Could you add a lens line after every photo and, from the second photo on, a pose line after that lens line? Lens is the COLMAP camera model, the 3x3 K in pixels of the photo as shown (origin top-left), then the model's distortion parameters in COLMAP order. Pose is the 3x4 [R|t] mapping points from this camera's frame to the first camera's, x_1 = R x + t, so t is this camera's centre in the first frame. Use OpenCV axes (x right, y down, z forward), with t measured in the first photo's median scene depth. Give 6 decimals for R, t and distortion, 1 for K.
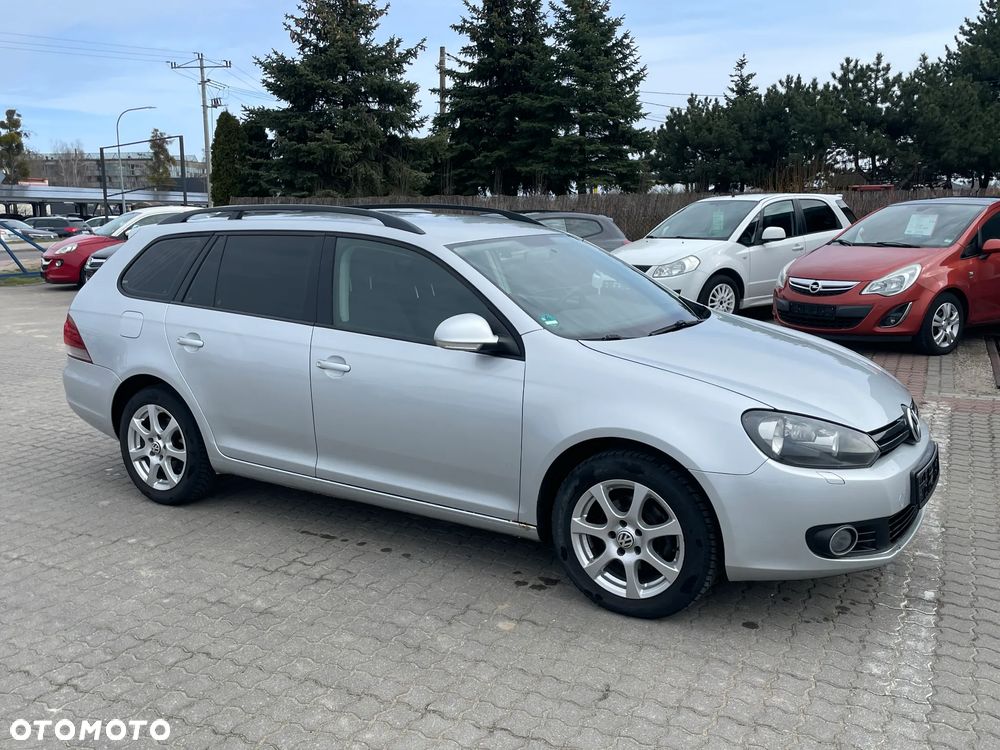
lens RADIAL K [[926.8, 0, 501.2], [0, 926.8, 374.9], [0, 0, 1]] dist [0.041006, 0.000000]
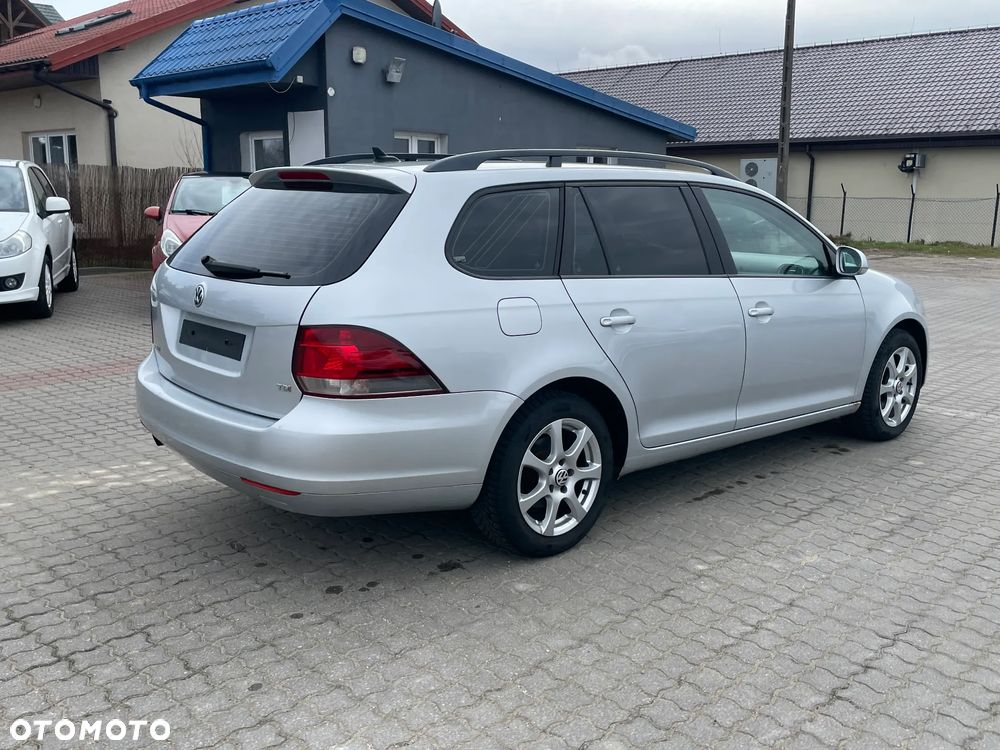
lens RADIAL K [[926.8, 0, 506.2], [0, 926.8, 351.7], [0, 0, 1]] dist [0.041006, 0.000000]
pose [[0.282574, -0.149893, 0.947462, -1.046839], [0.157187, 0.981600, 0.108414, -0.102967], [-0.946279, 0.118294, 0.300935, 0.806024]]
